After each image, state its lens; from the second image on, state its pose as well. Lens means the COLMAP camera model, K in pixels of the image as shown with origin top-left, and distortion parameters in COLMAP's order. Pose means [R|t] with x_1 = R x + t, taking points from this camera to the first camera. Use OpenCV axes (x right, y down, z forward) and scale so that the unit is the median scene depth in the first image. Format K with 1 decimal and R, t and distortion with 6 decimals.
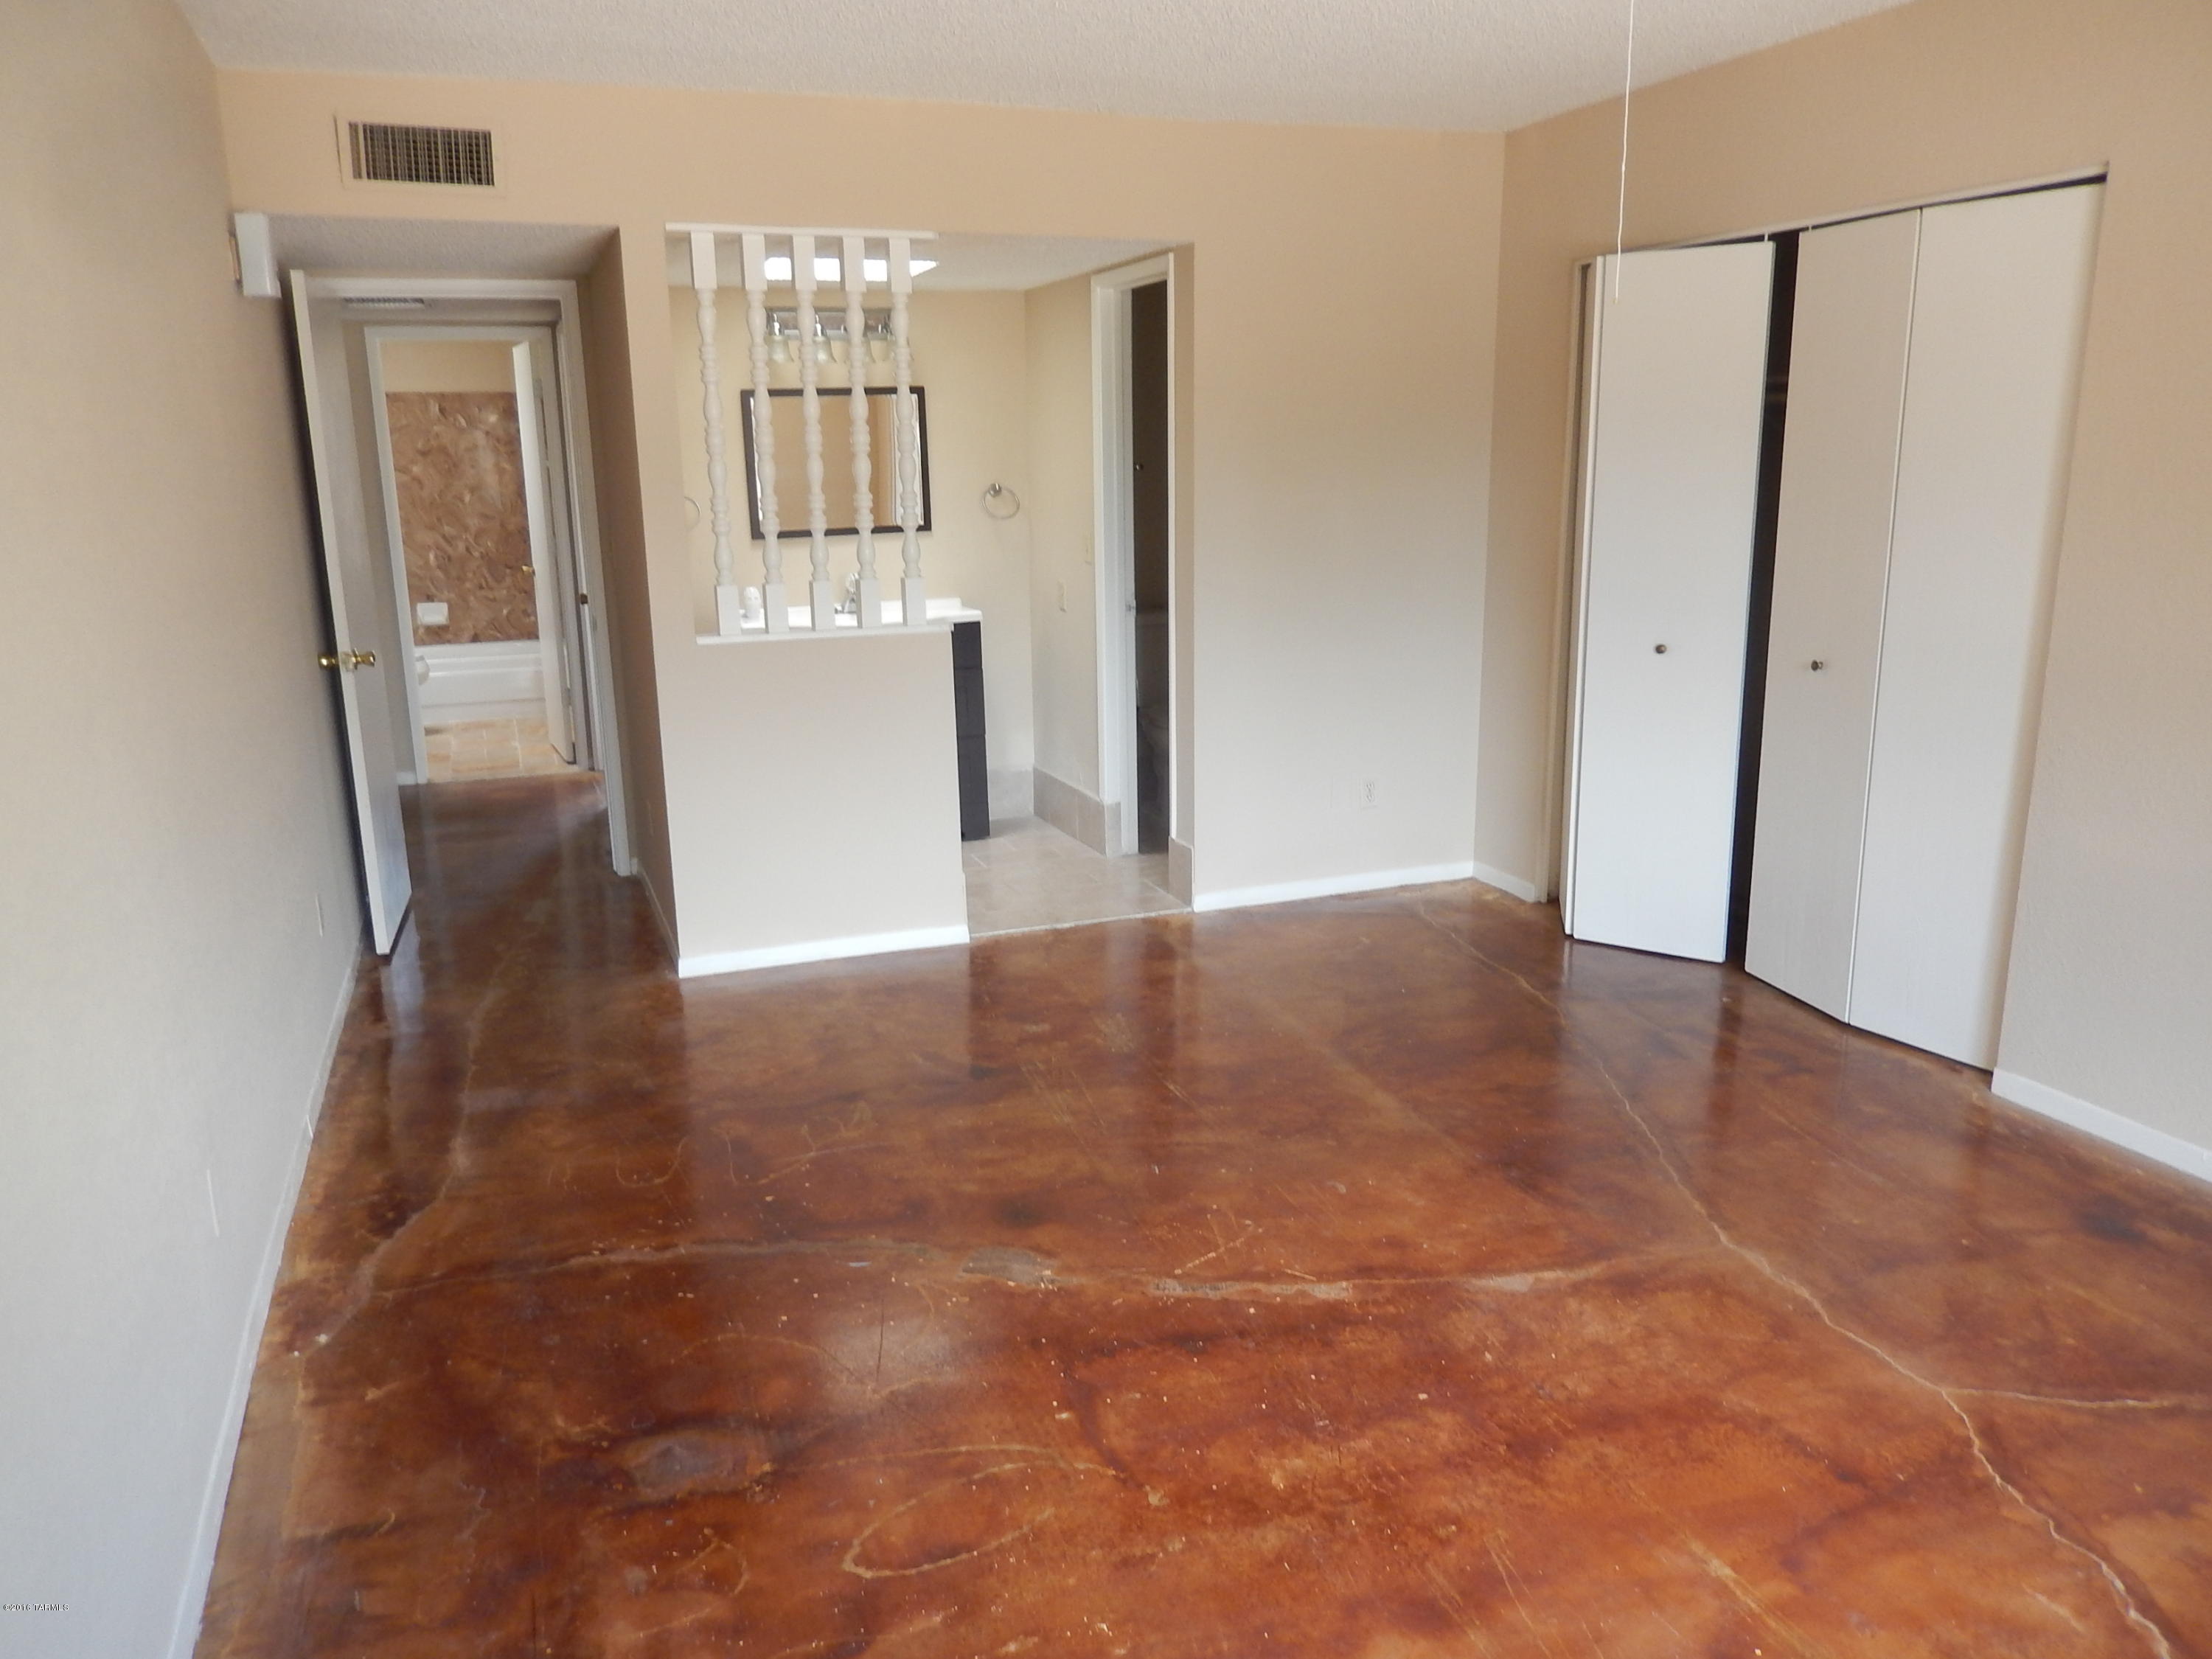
lens RADIAL K [[1646.5, 0, 1106.0], [0, 1646.5, 829.5], [0, 0, 1]] dist [-0.023919, -0.007003]
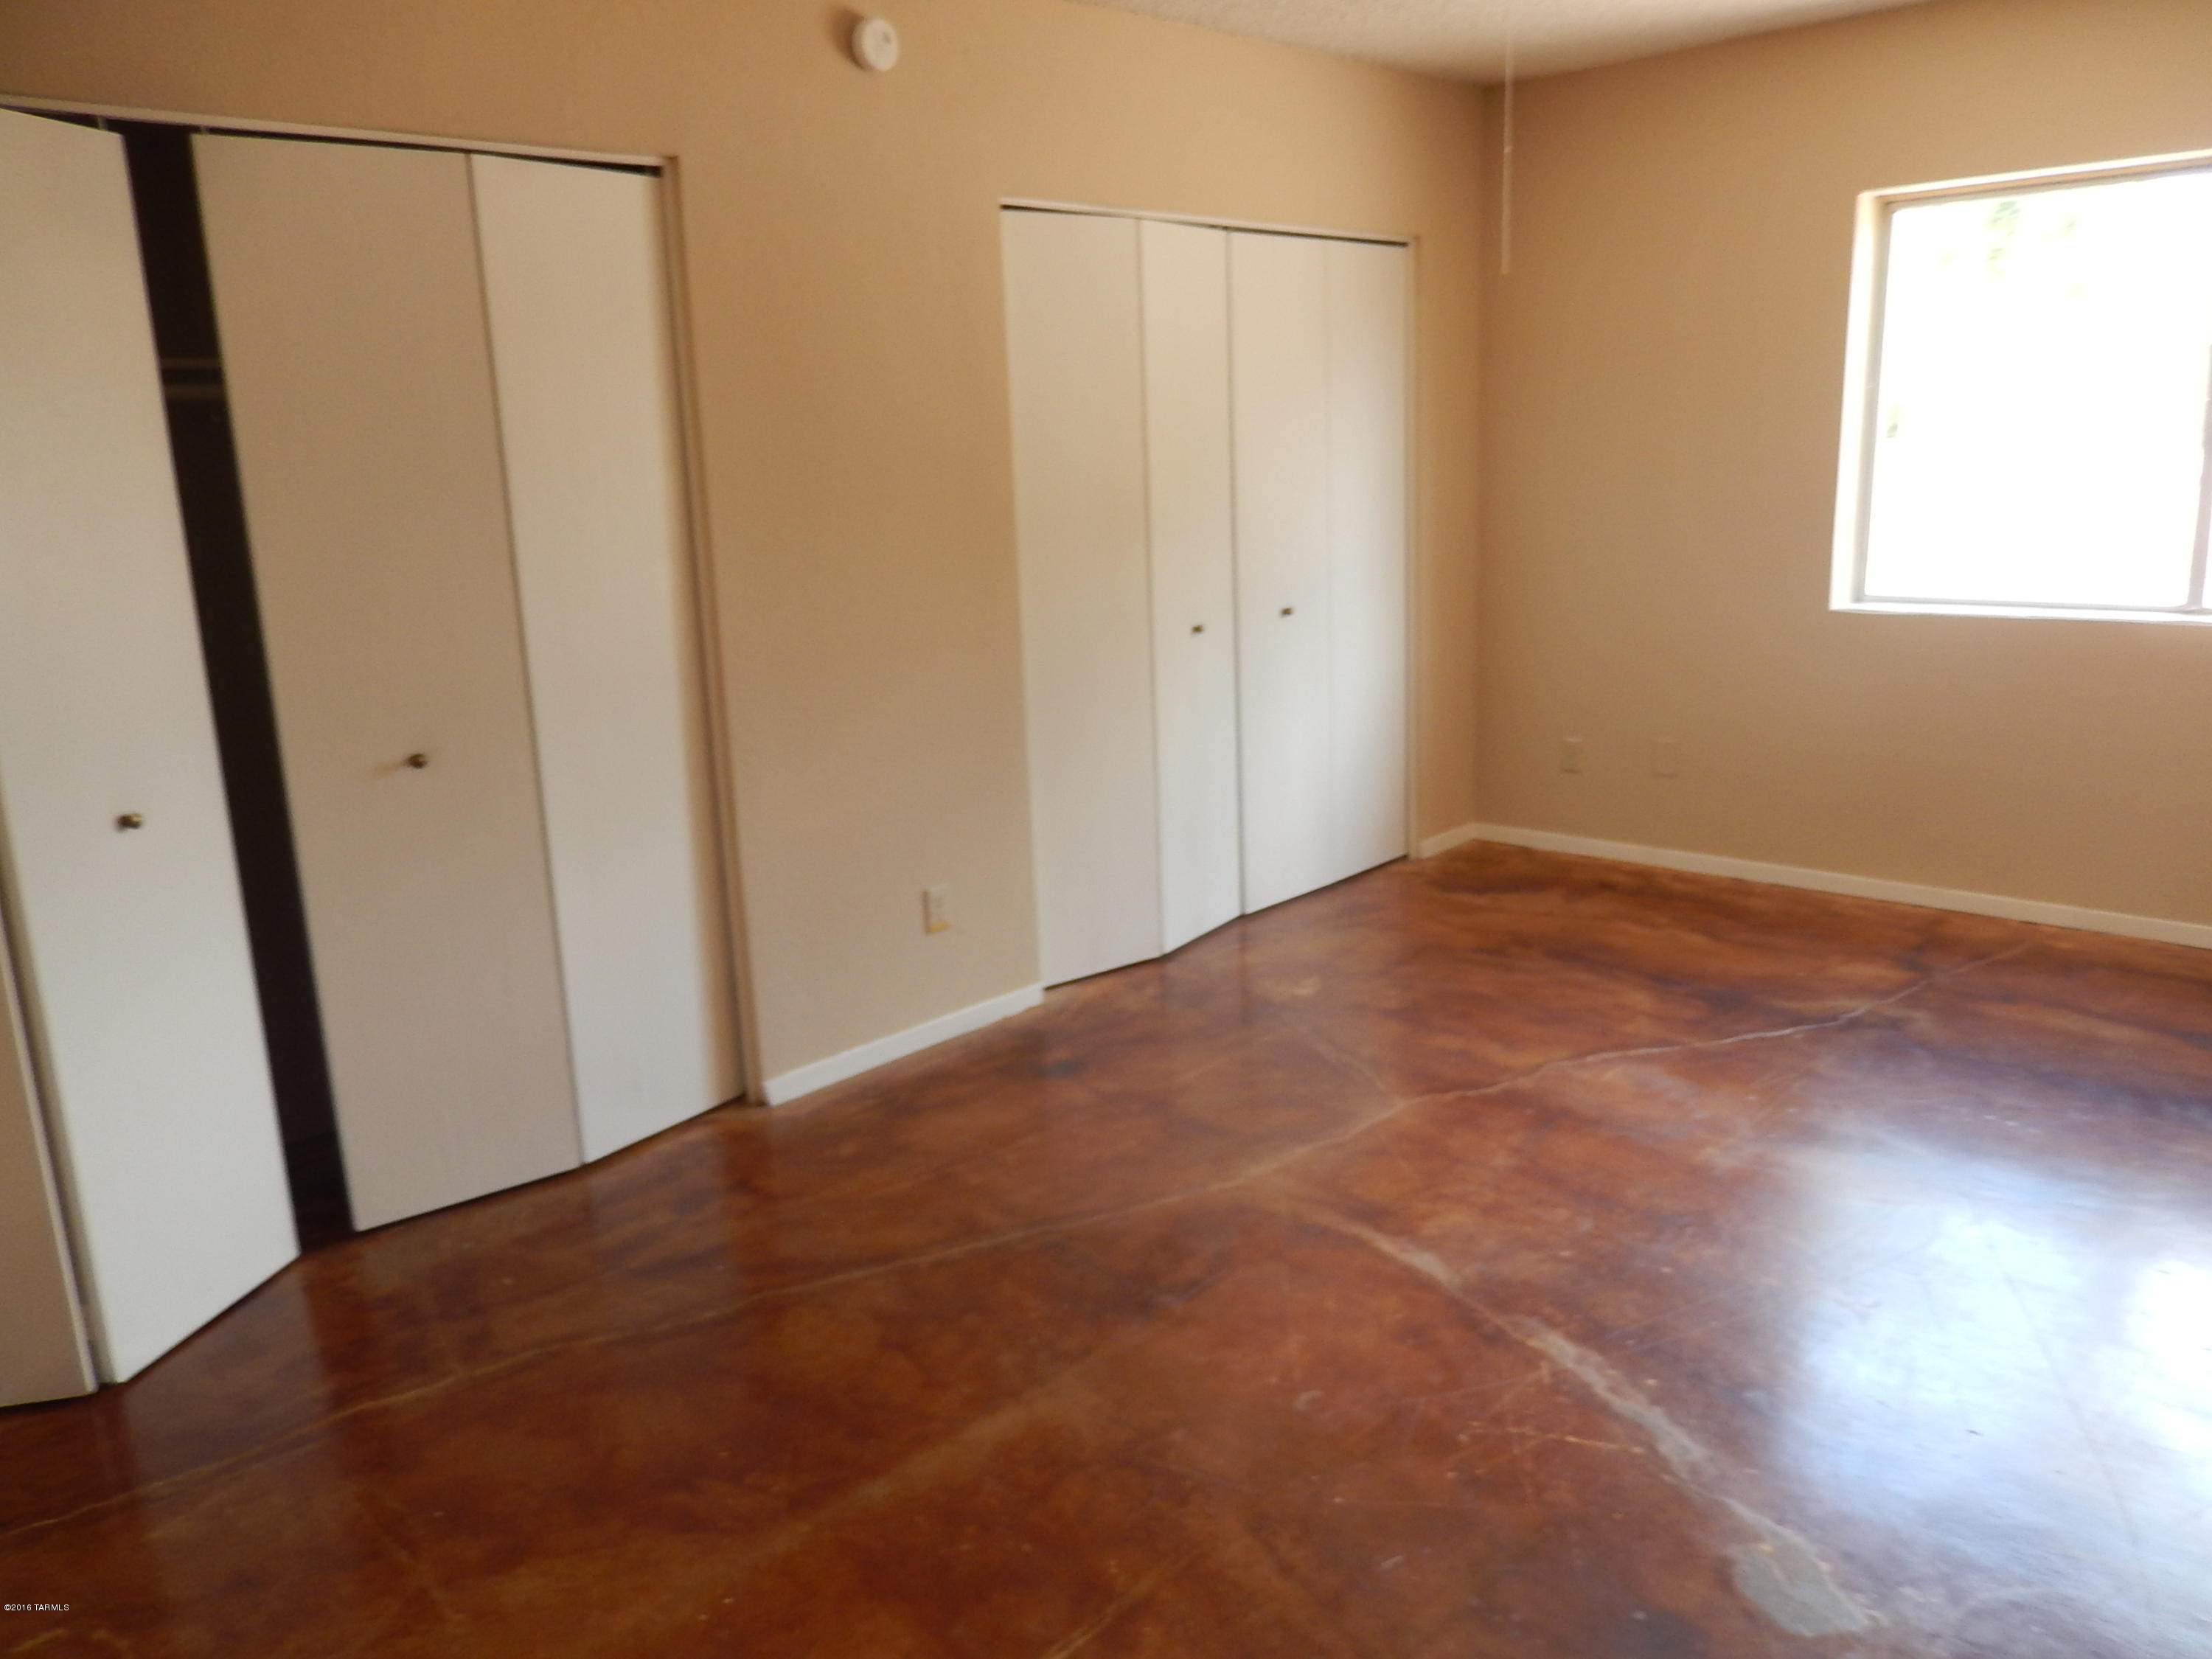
lens RADIAL K [[1646.5, 0, 1106.0], [0, 1646.5, 829.5], [0, 0, 1]] dist [-0.023919, -0.007003]
pose [[-0.445225, -0.174099, 0.878330, -0.452341], [0.238690, 0.922347, 0.303815, -0.286608], [-0.863019, 0.344915, -0.369096, 1.327923]]
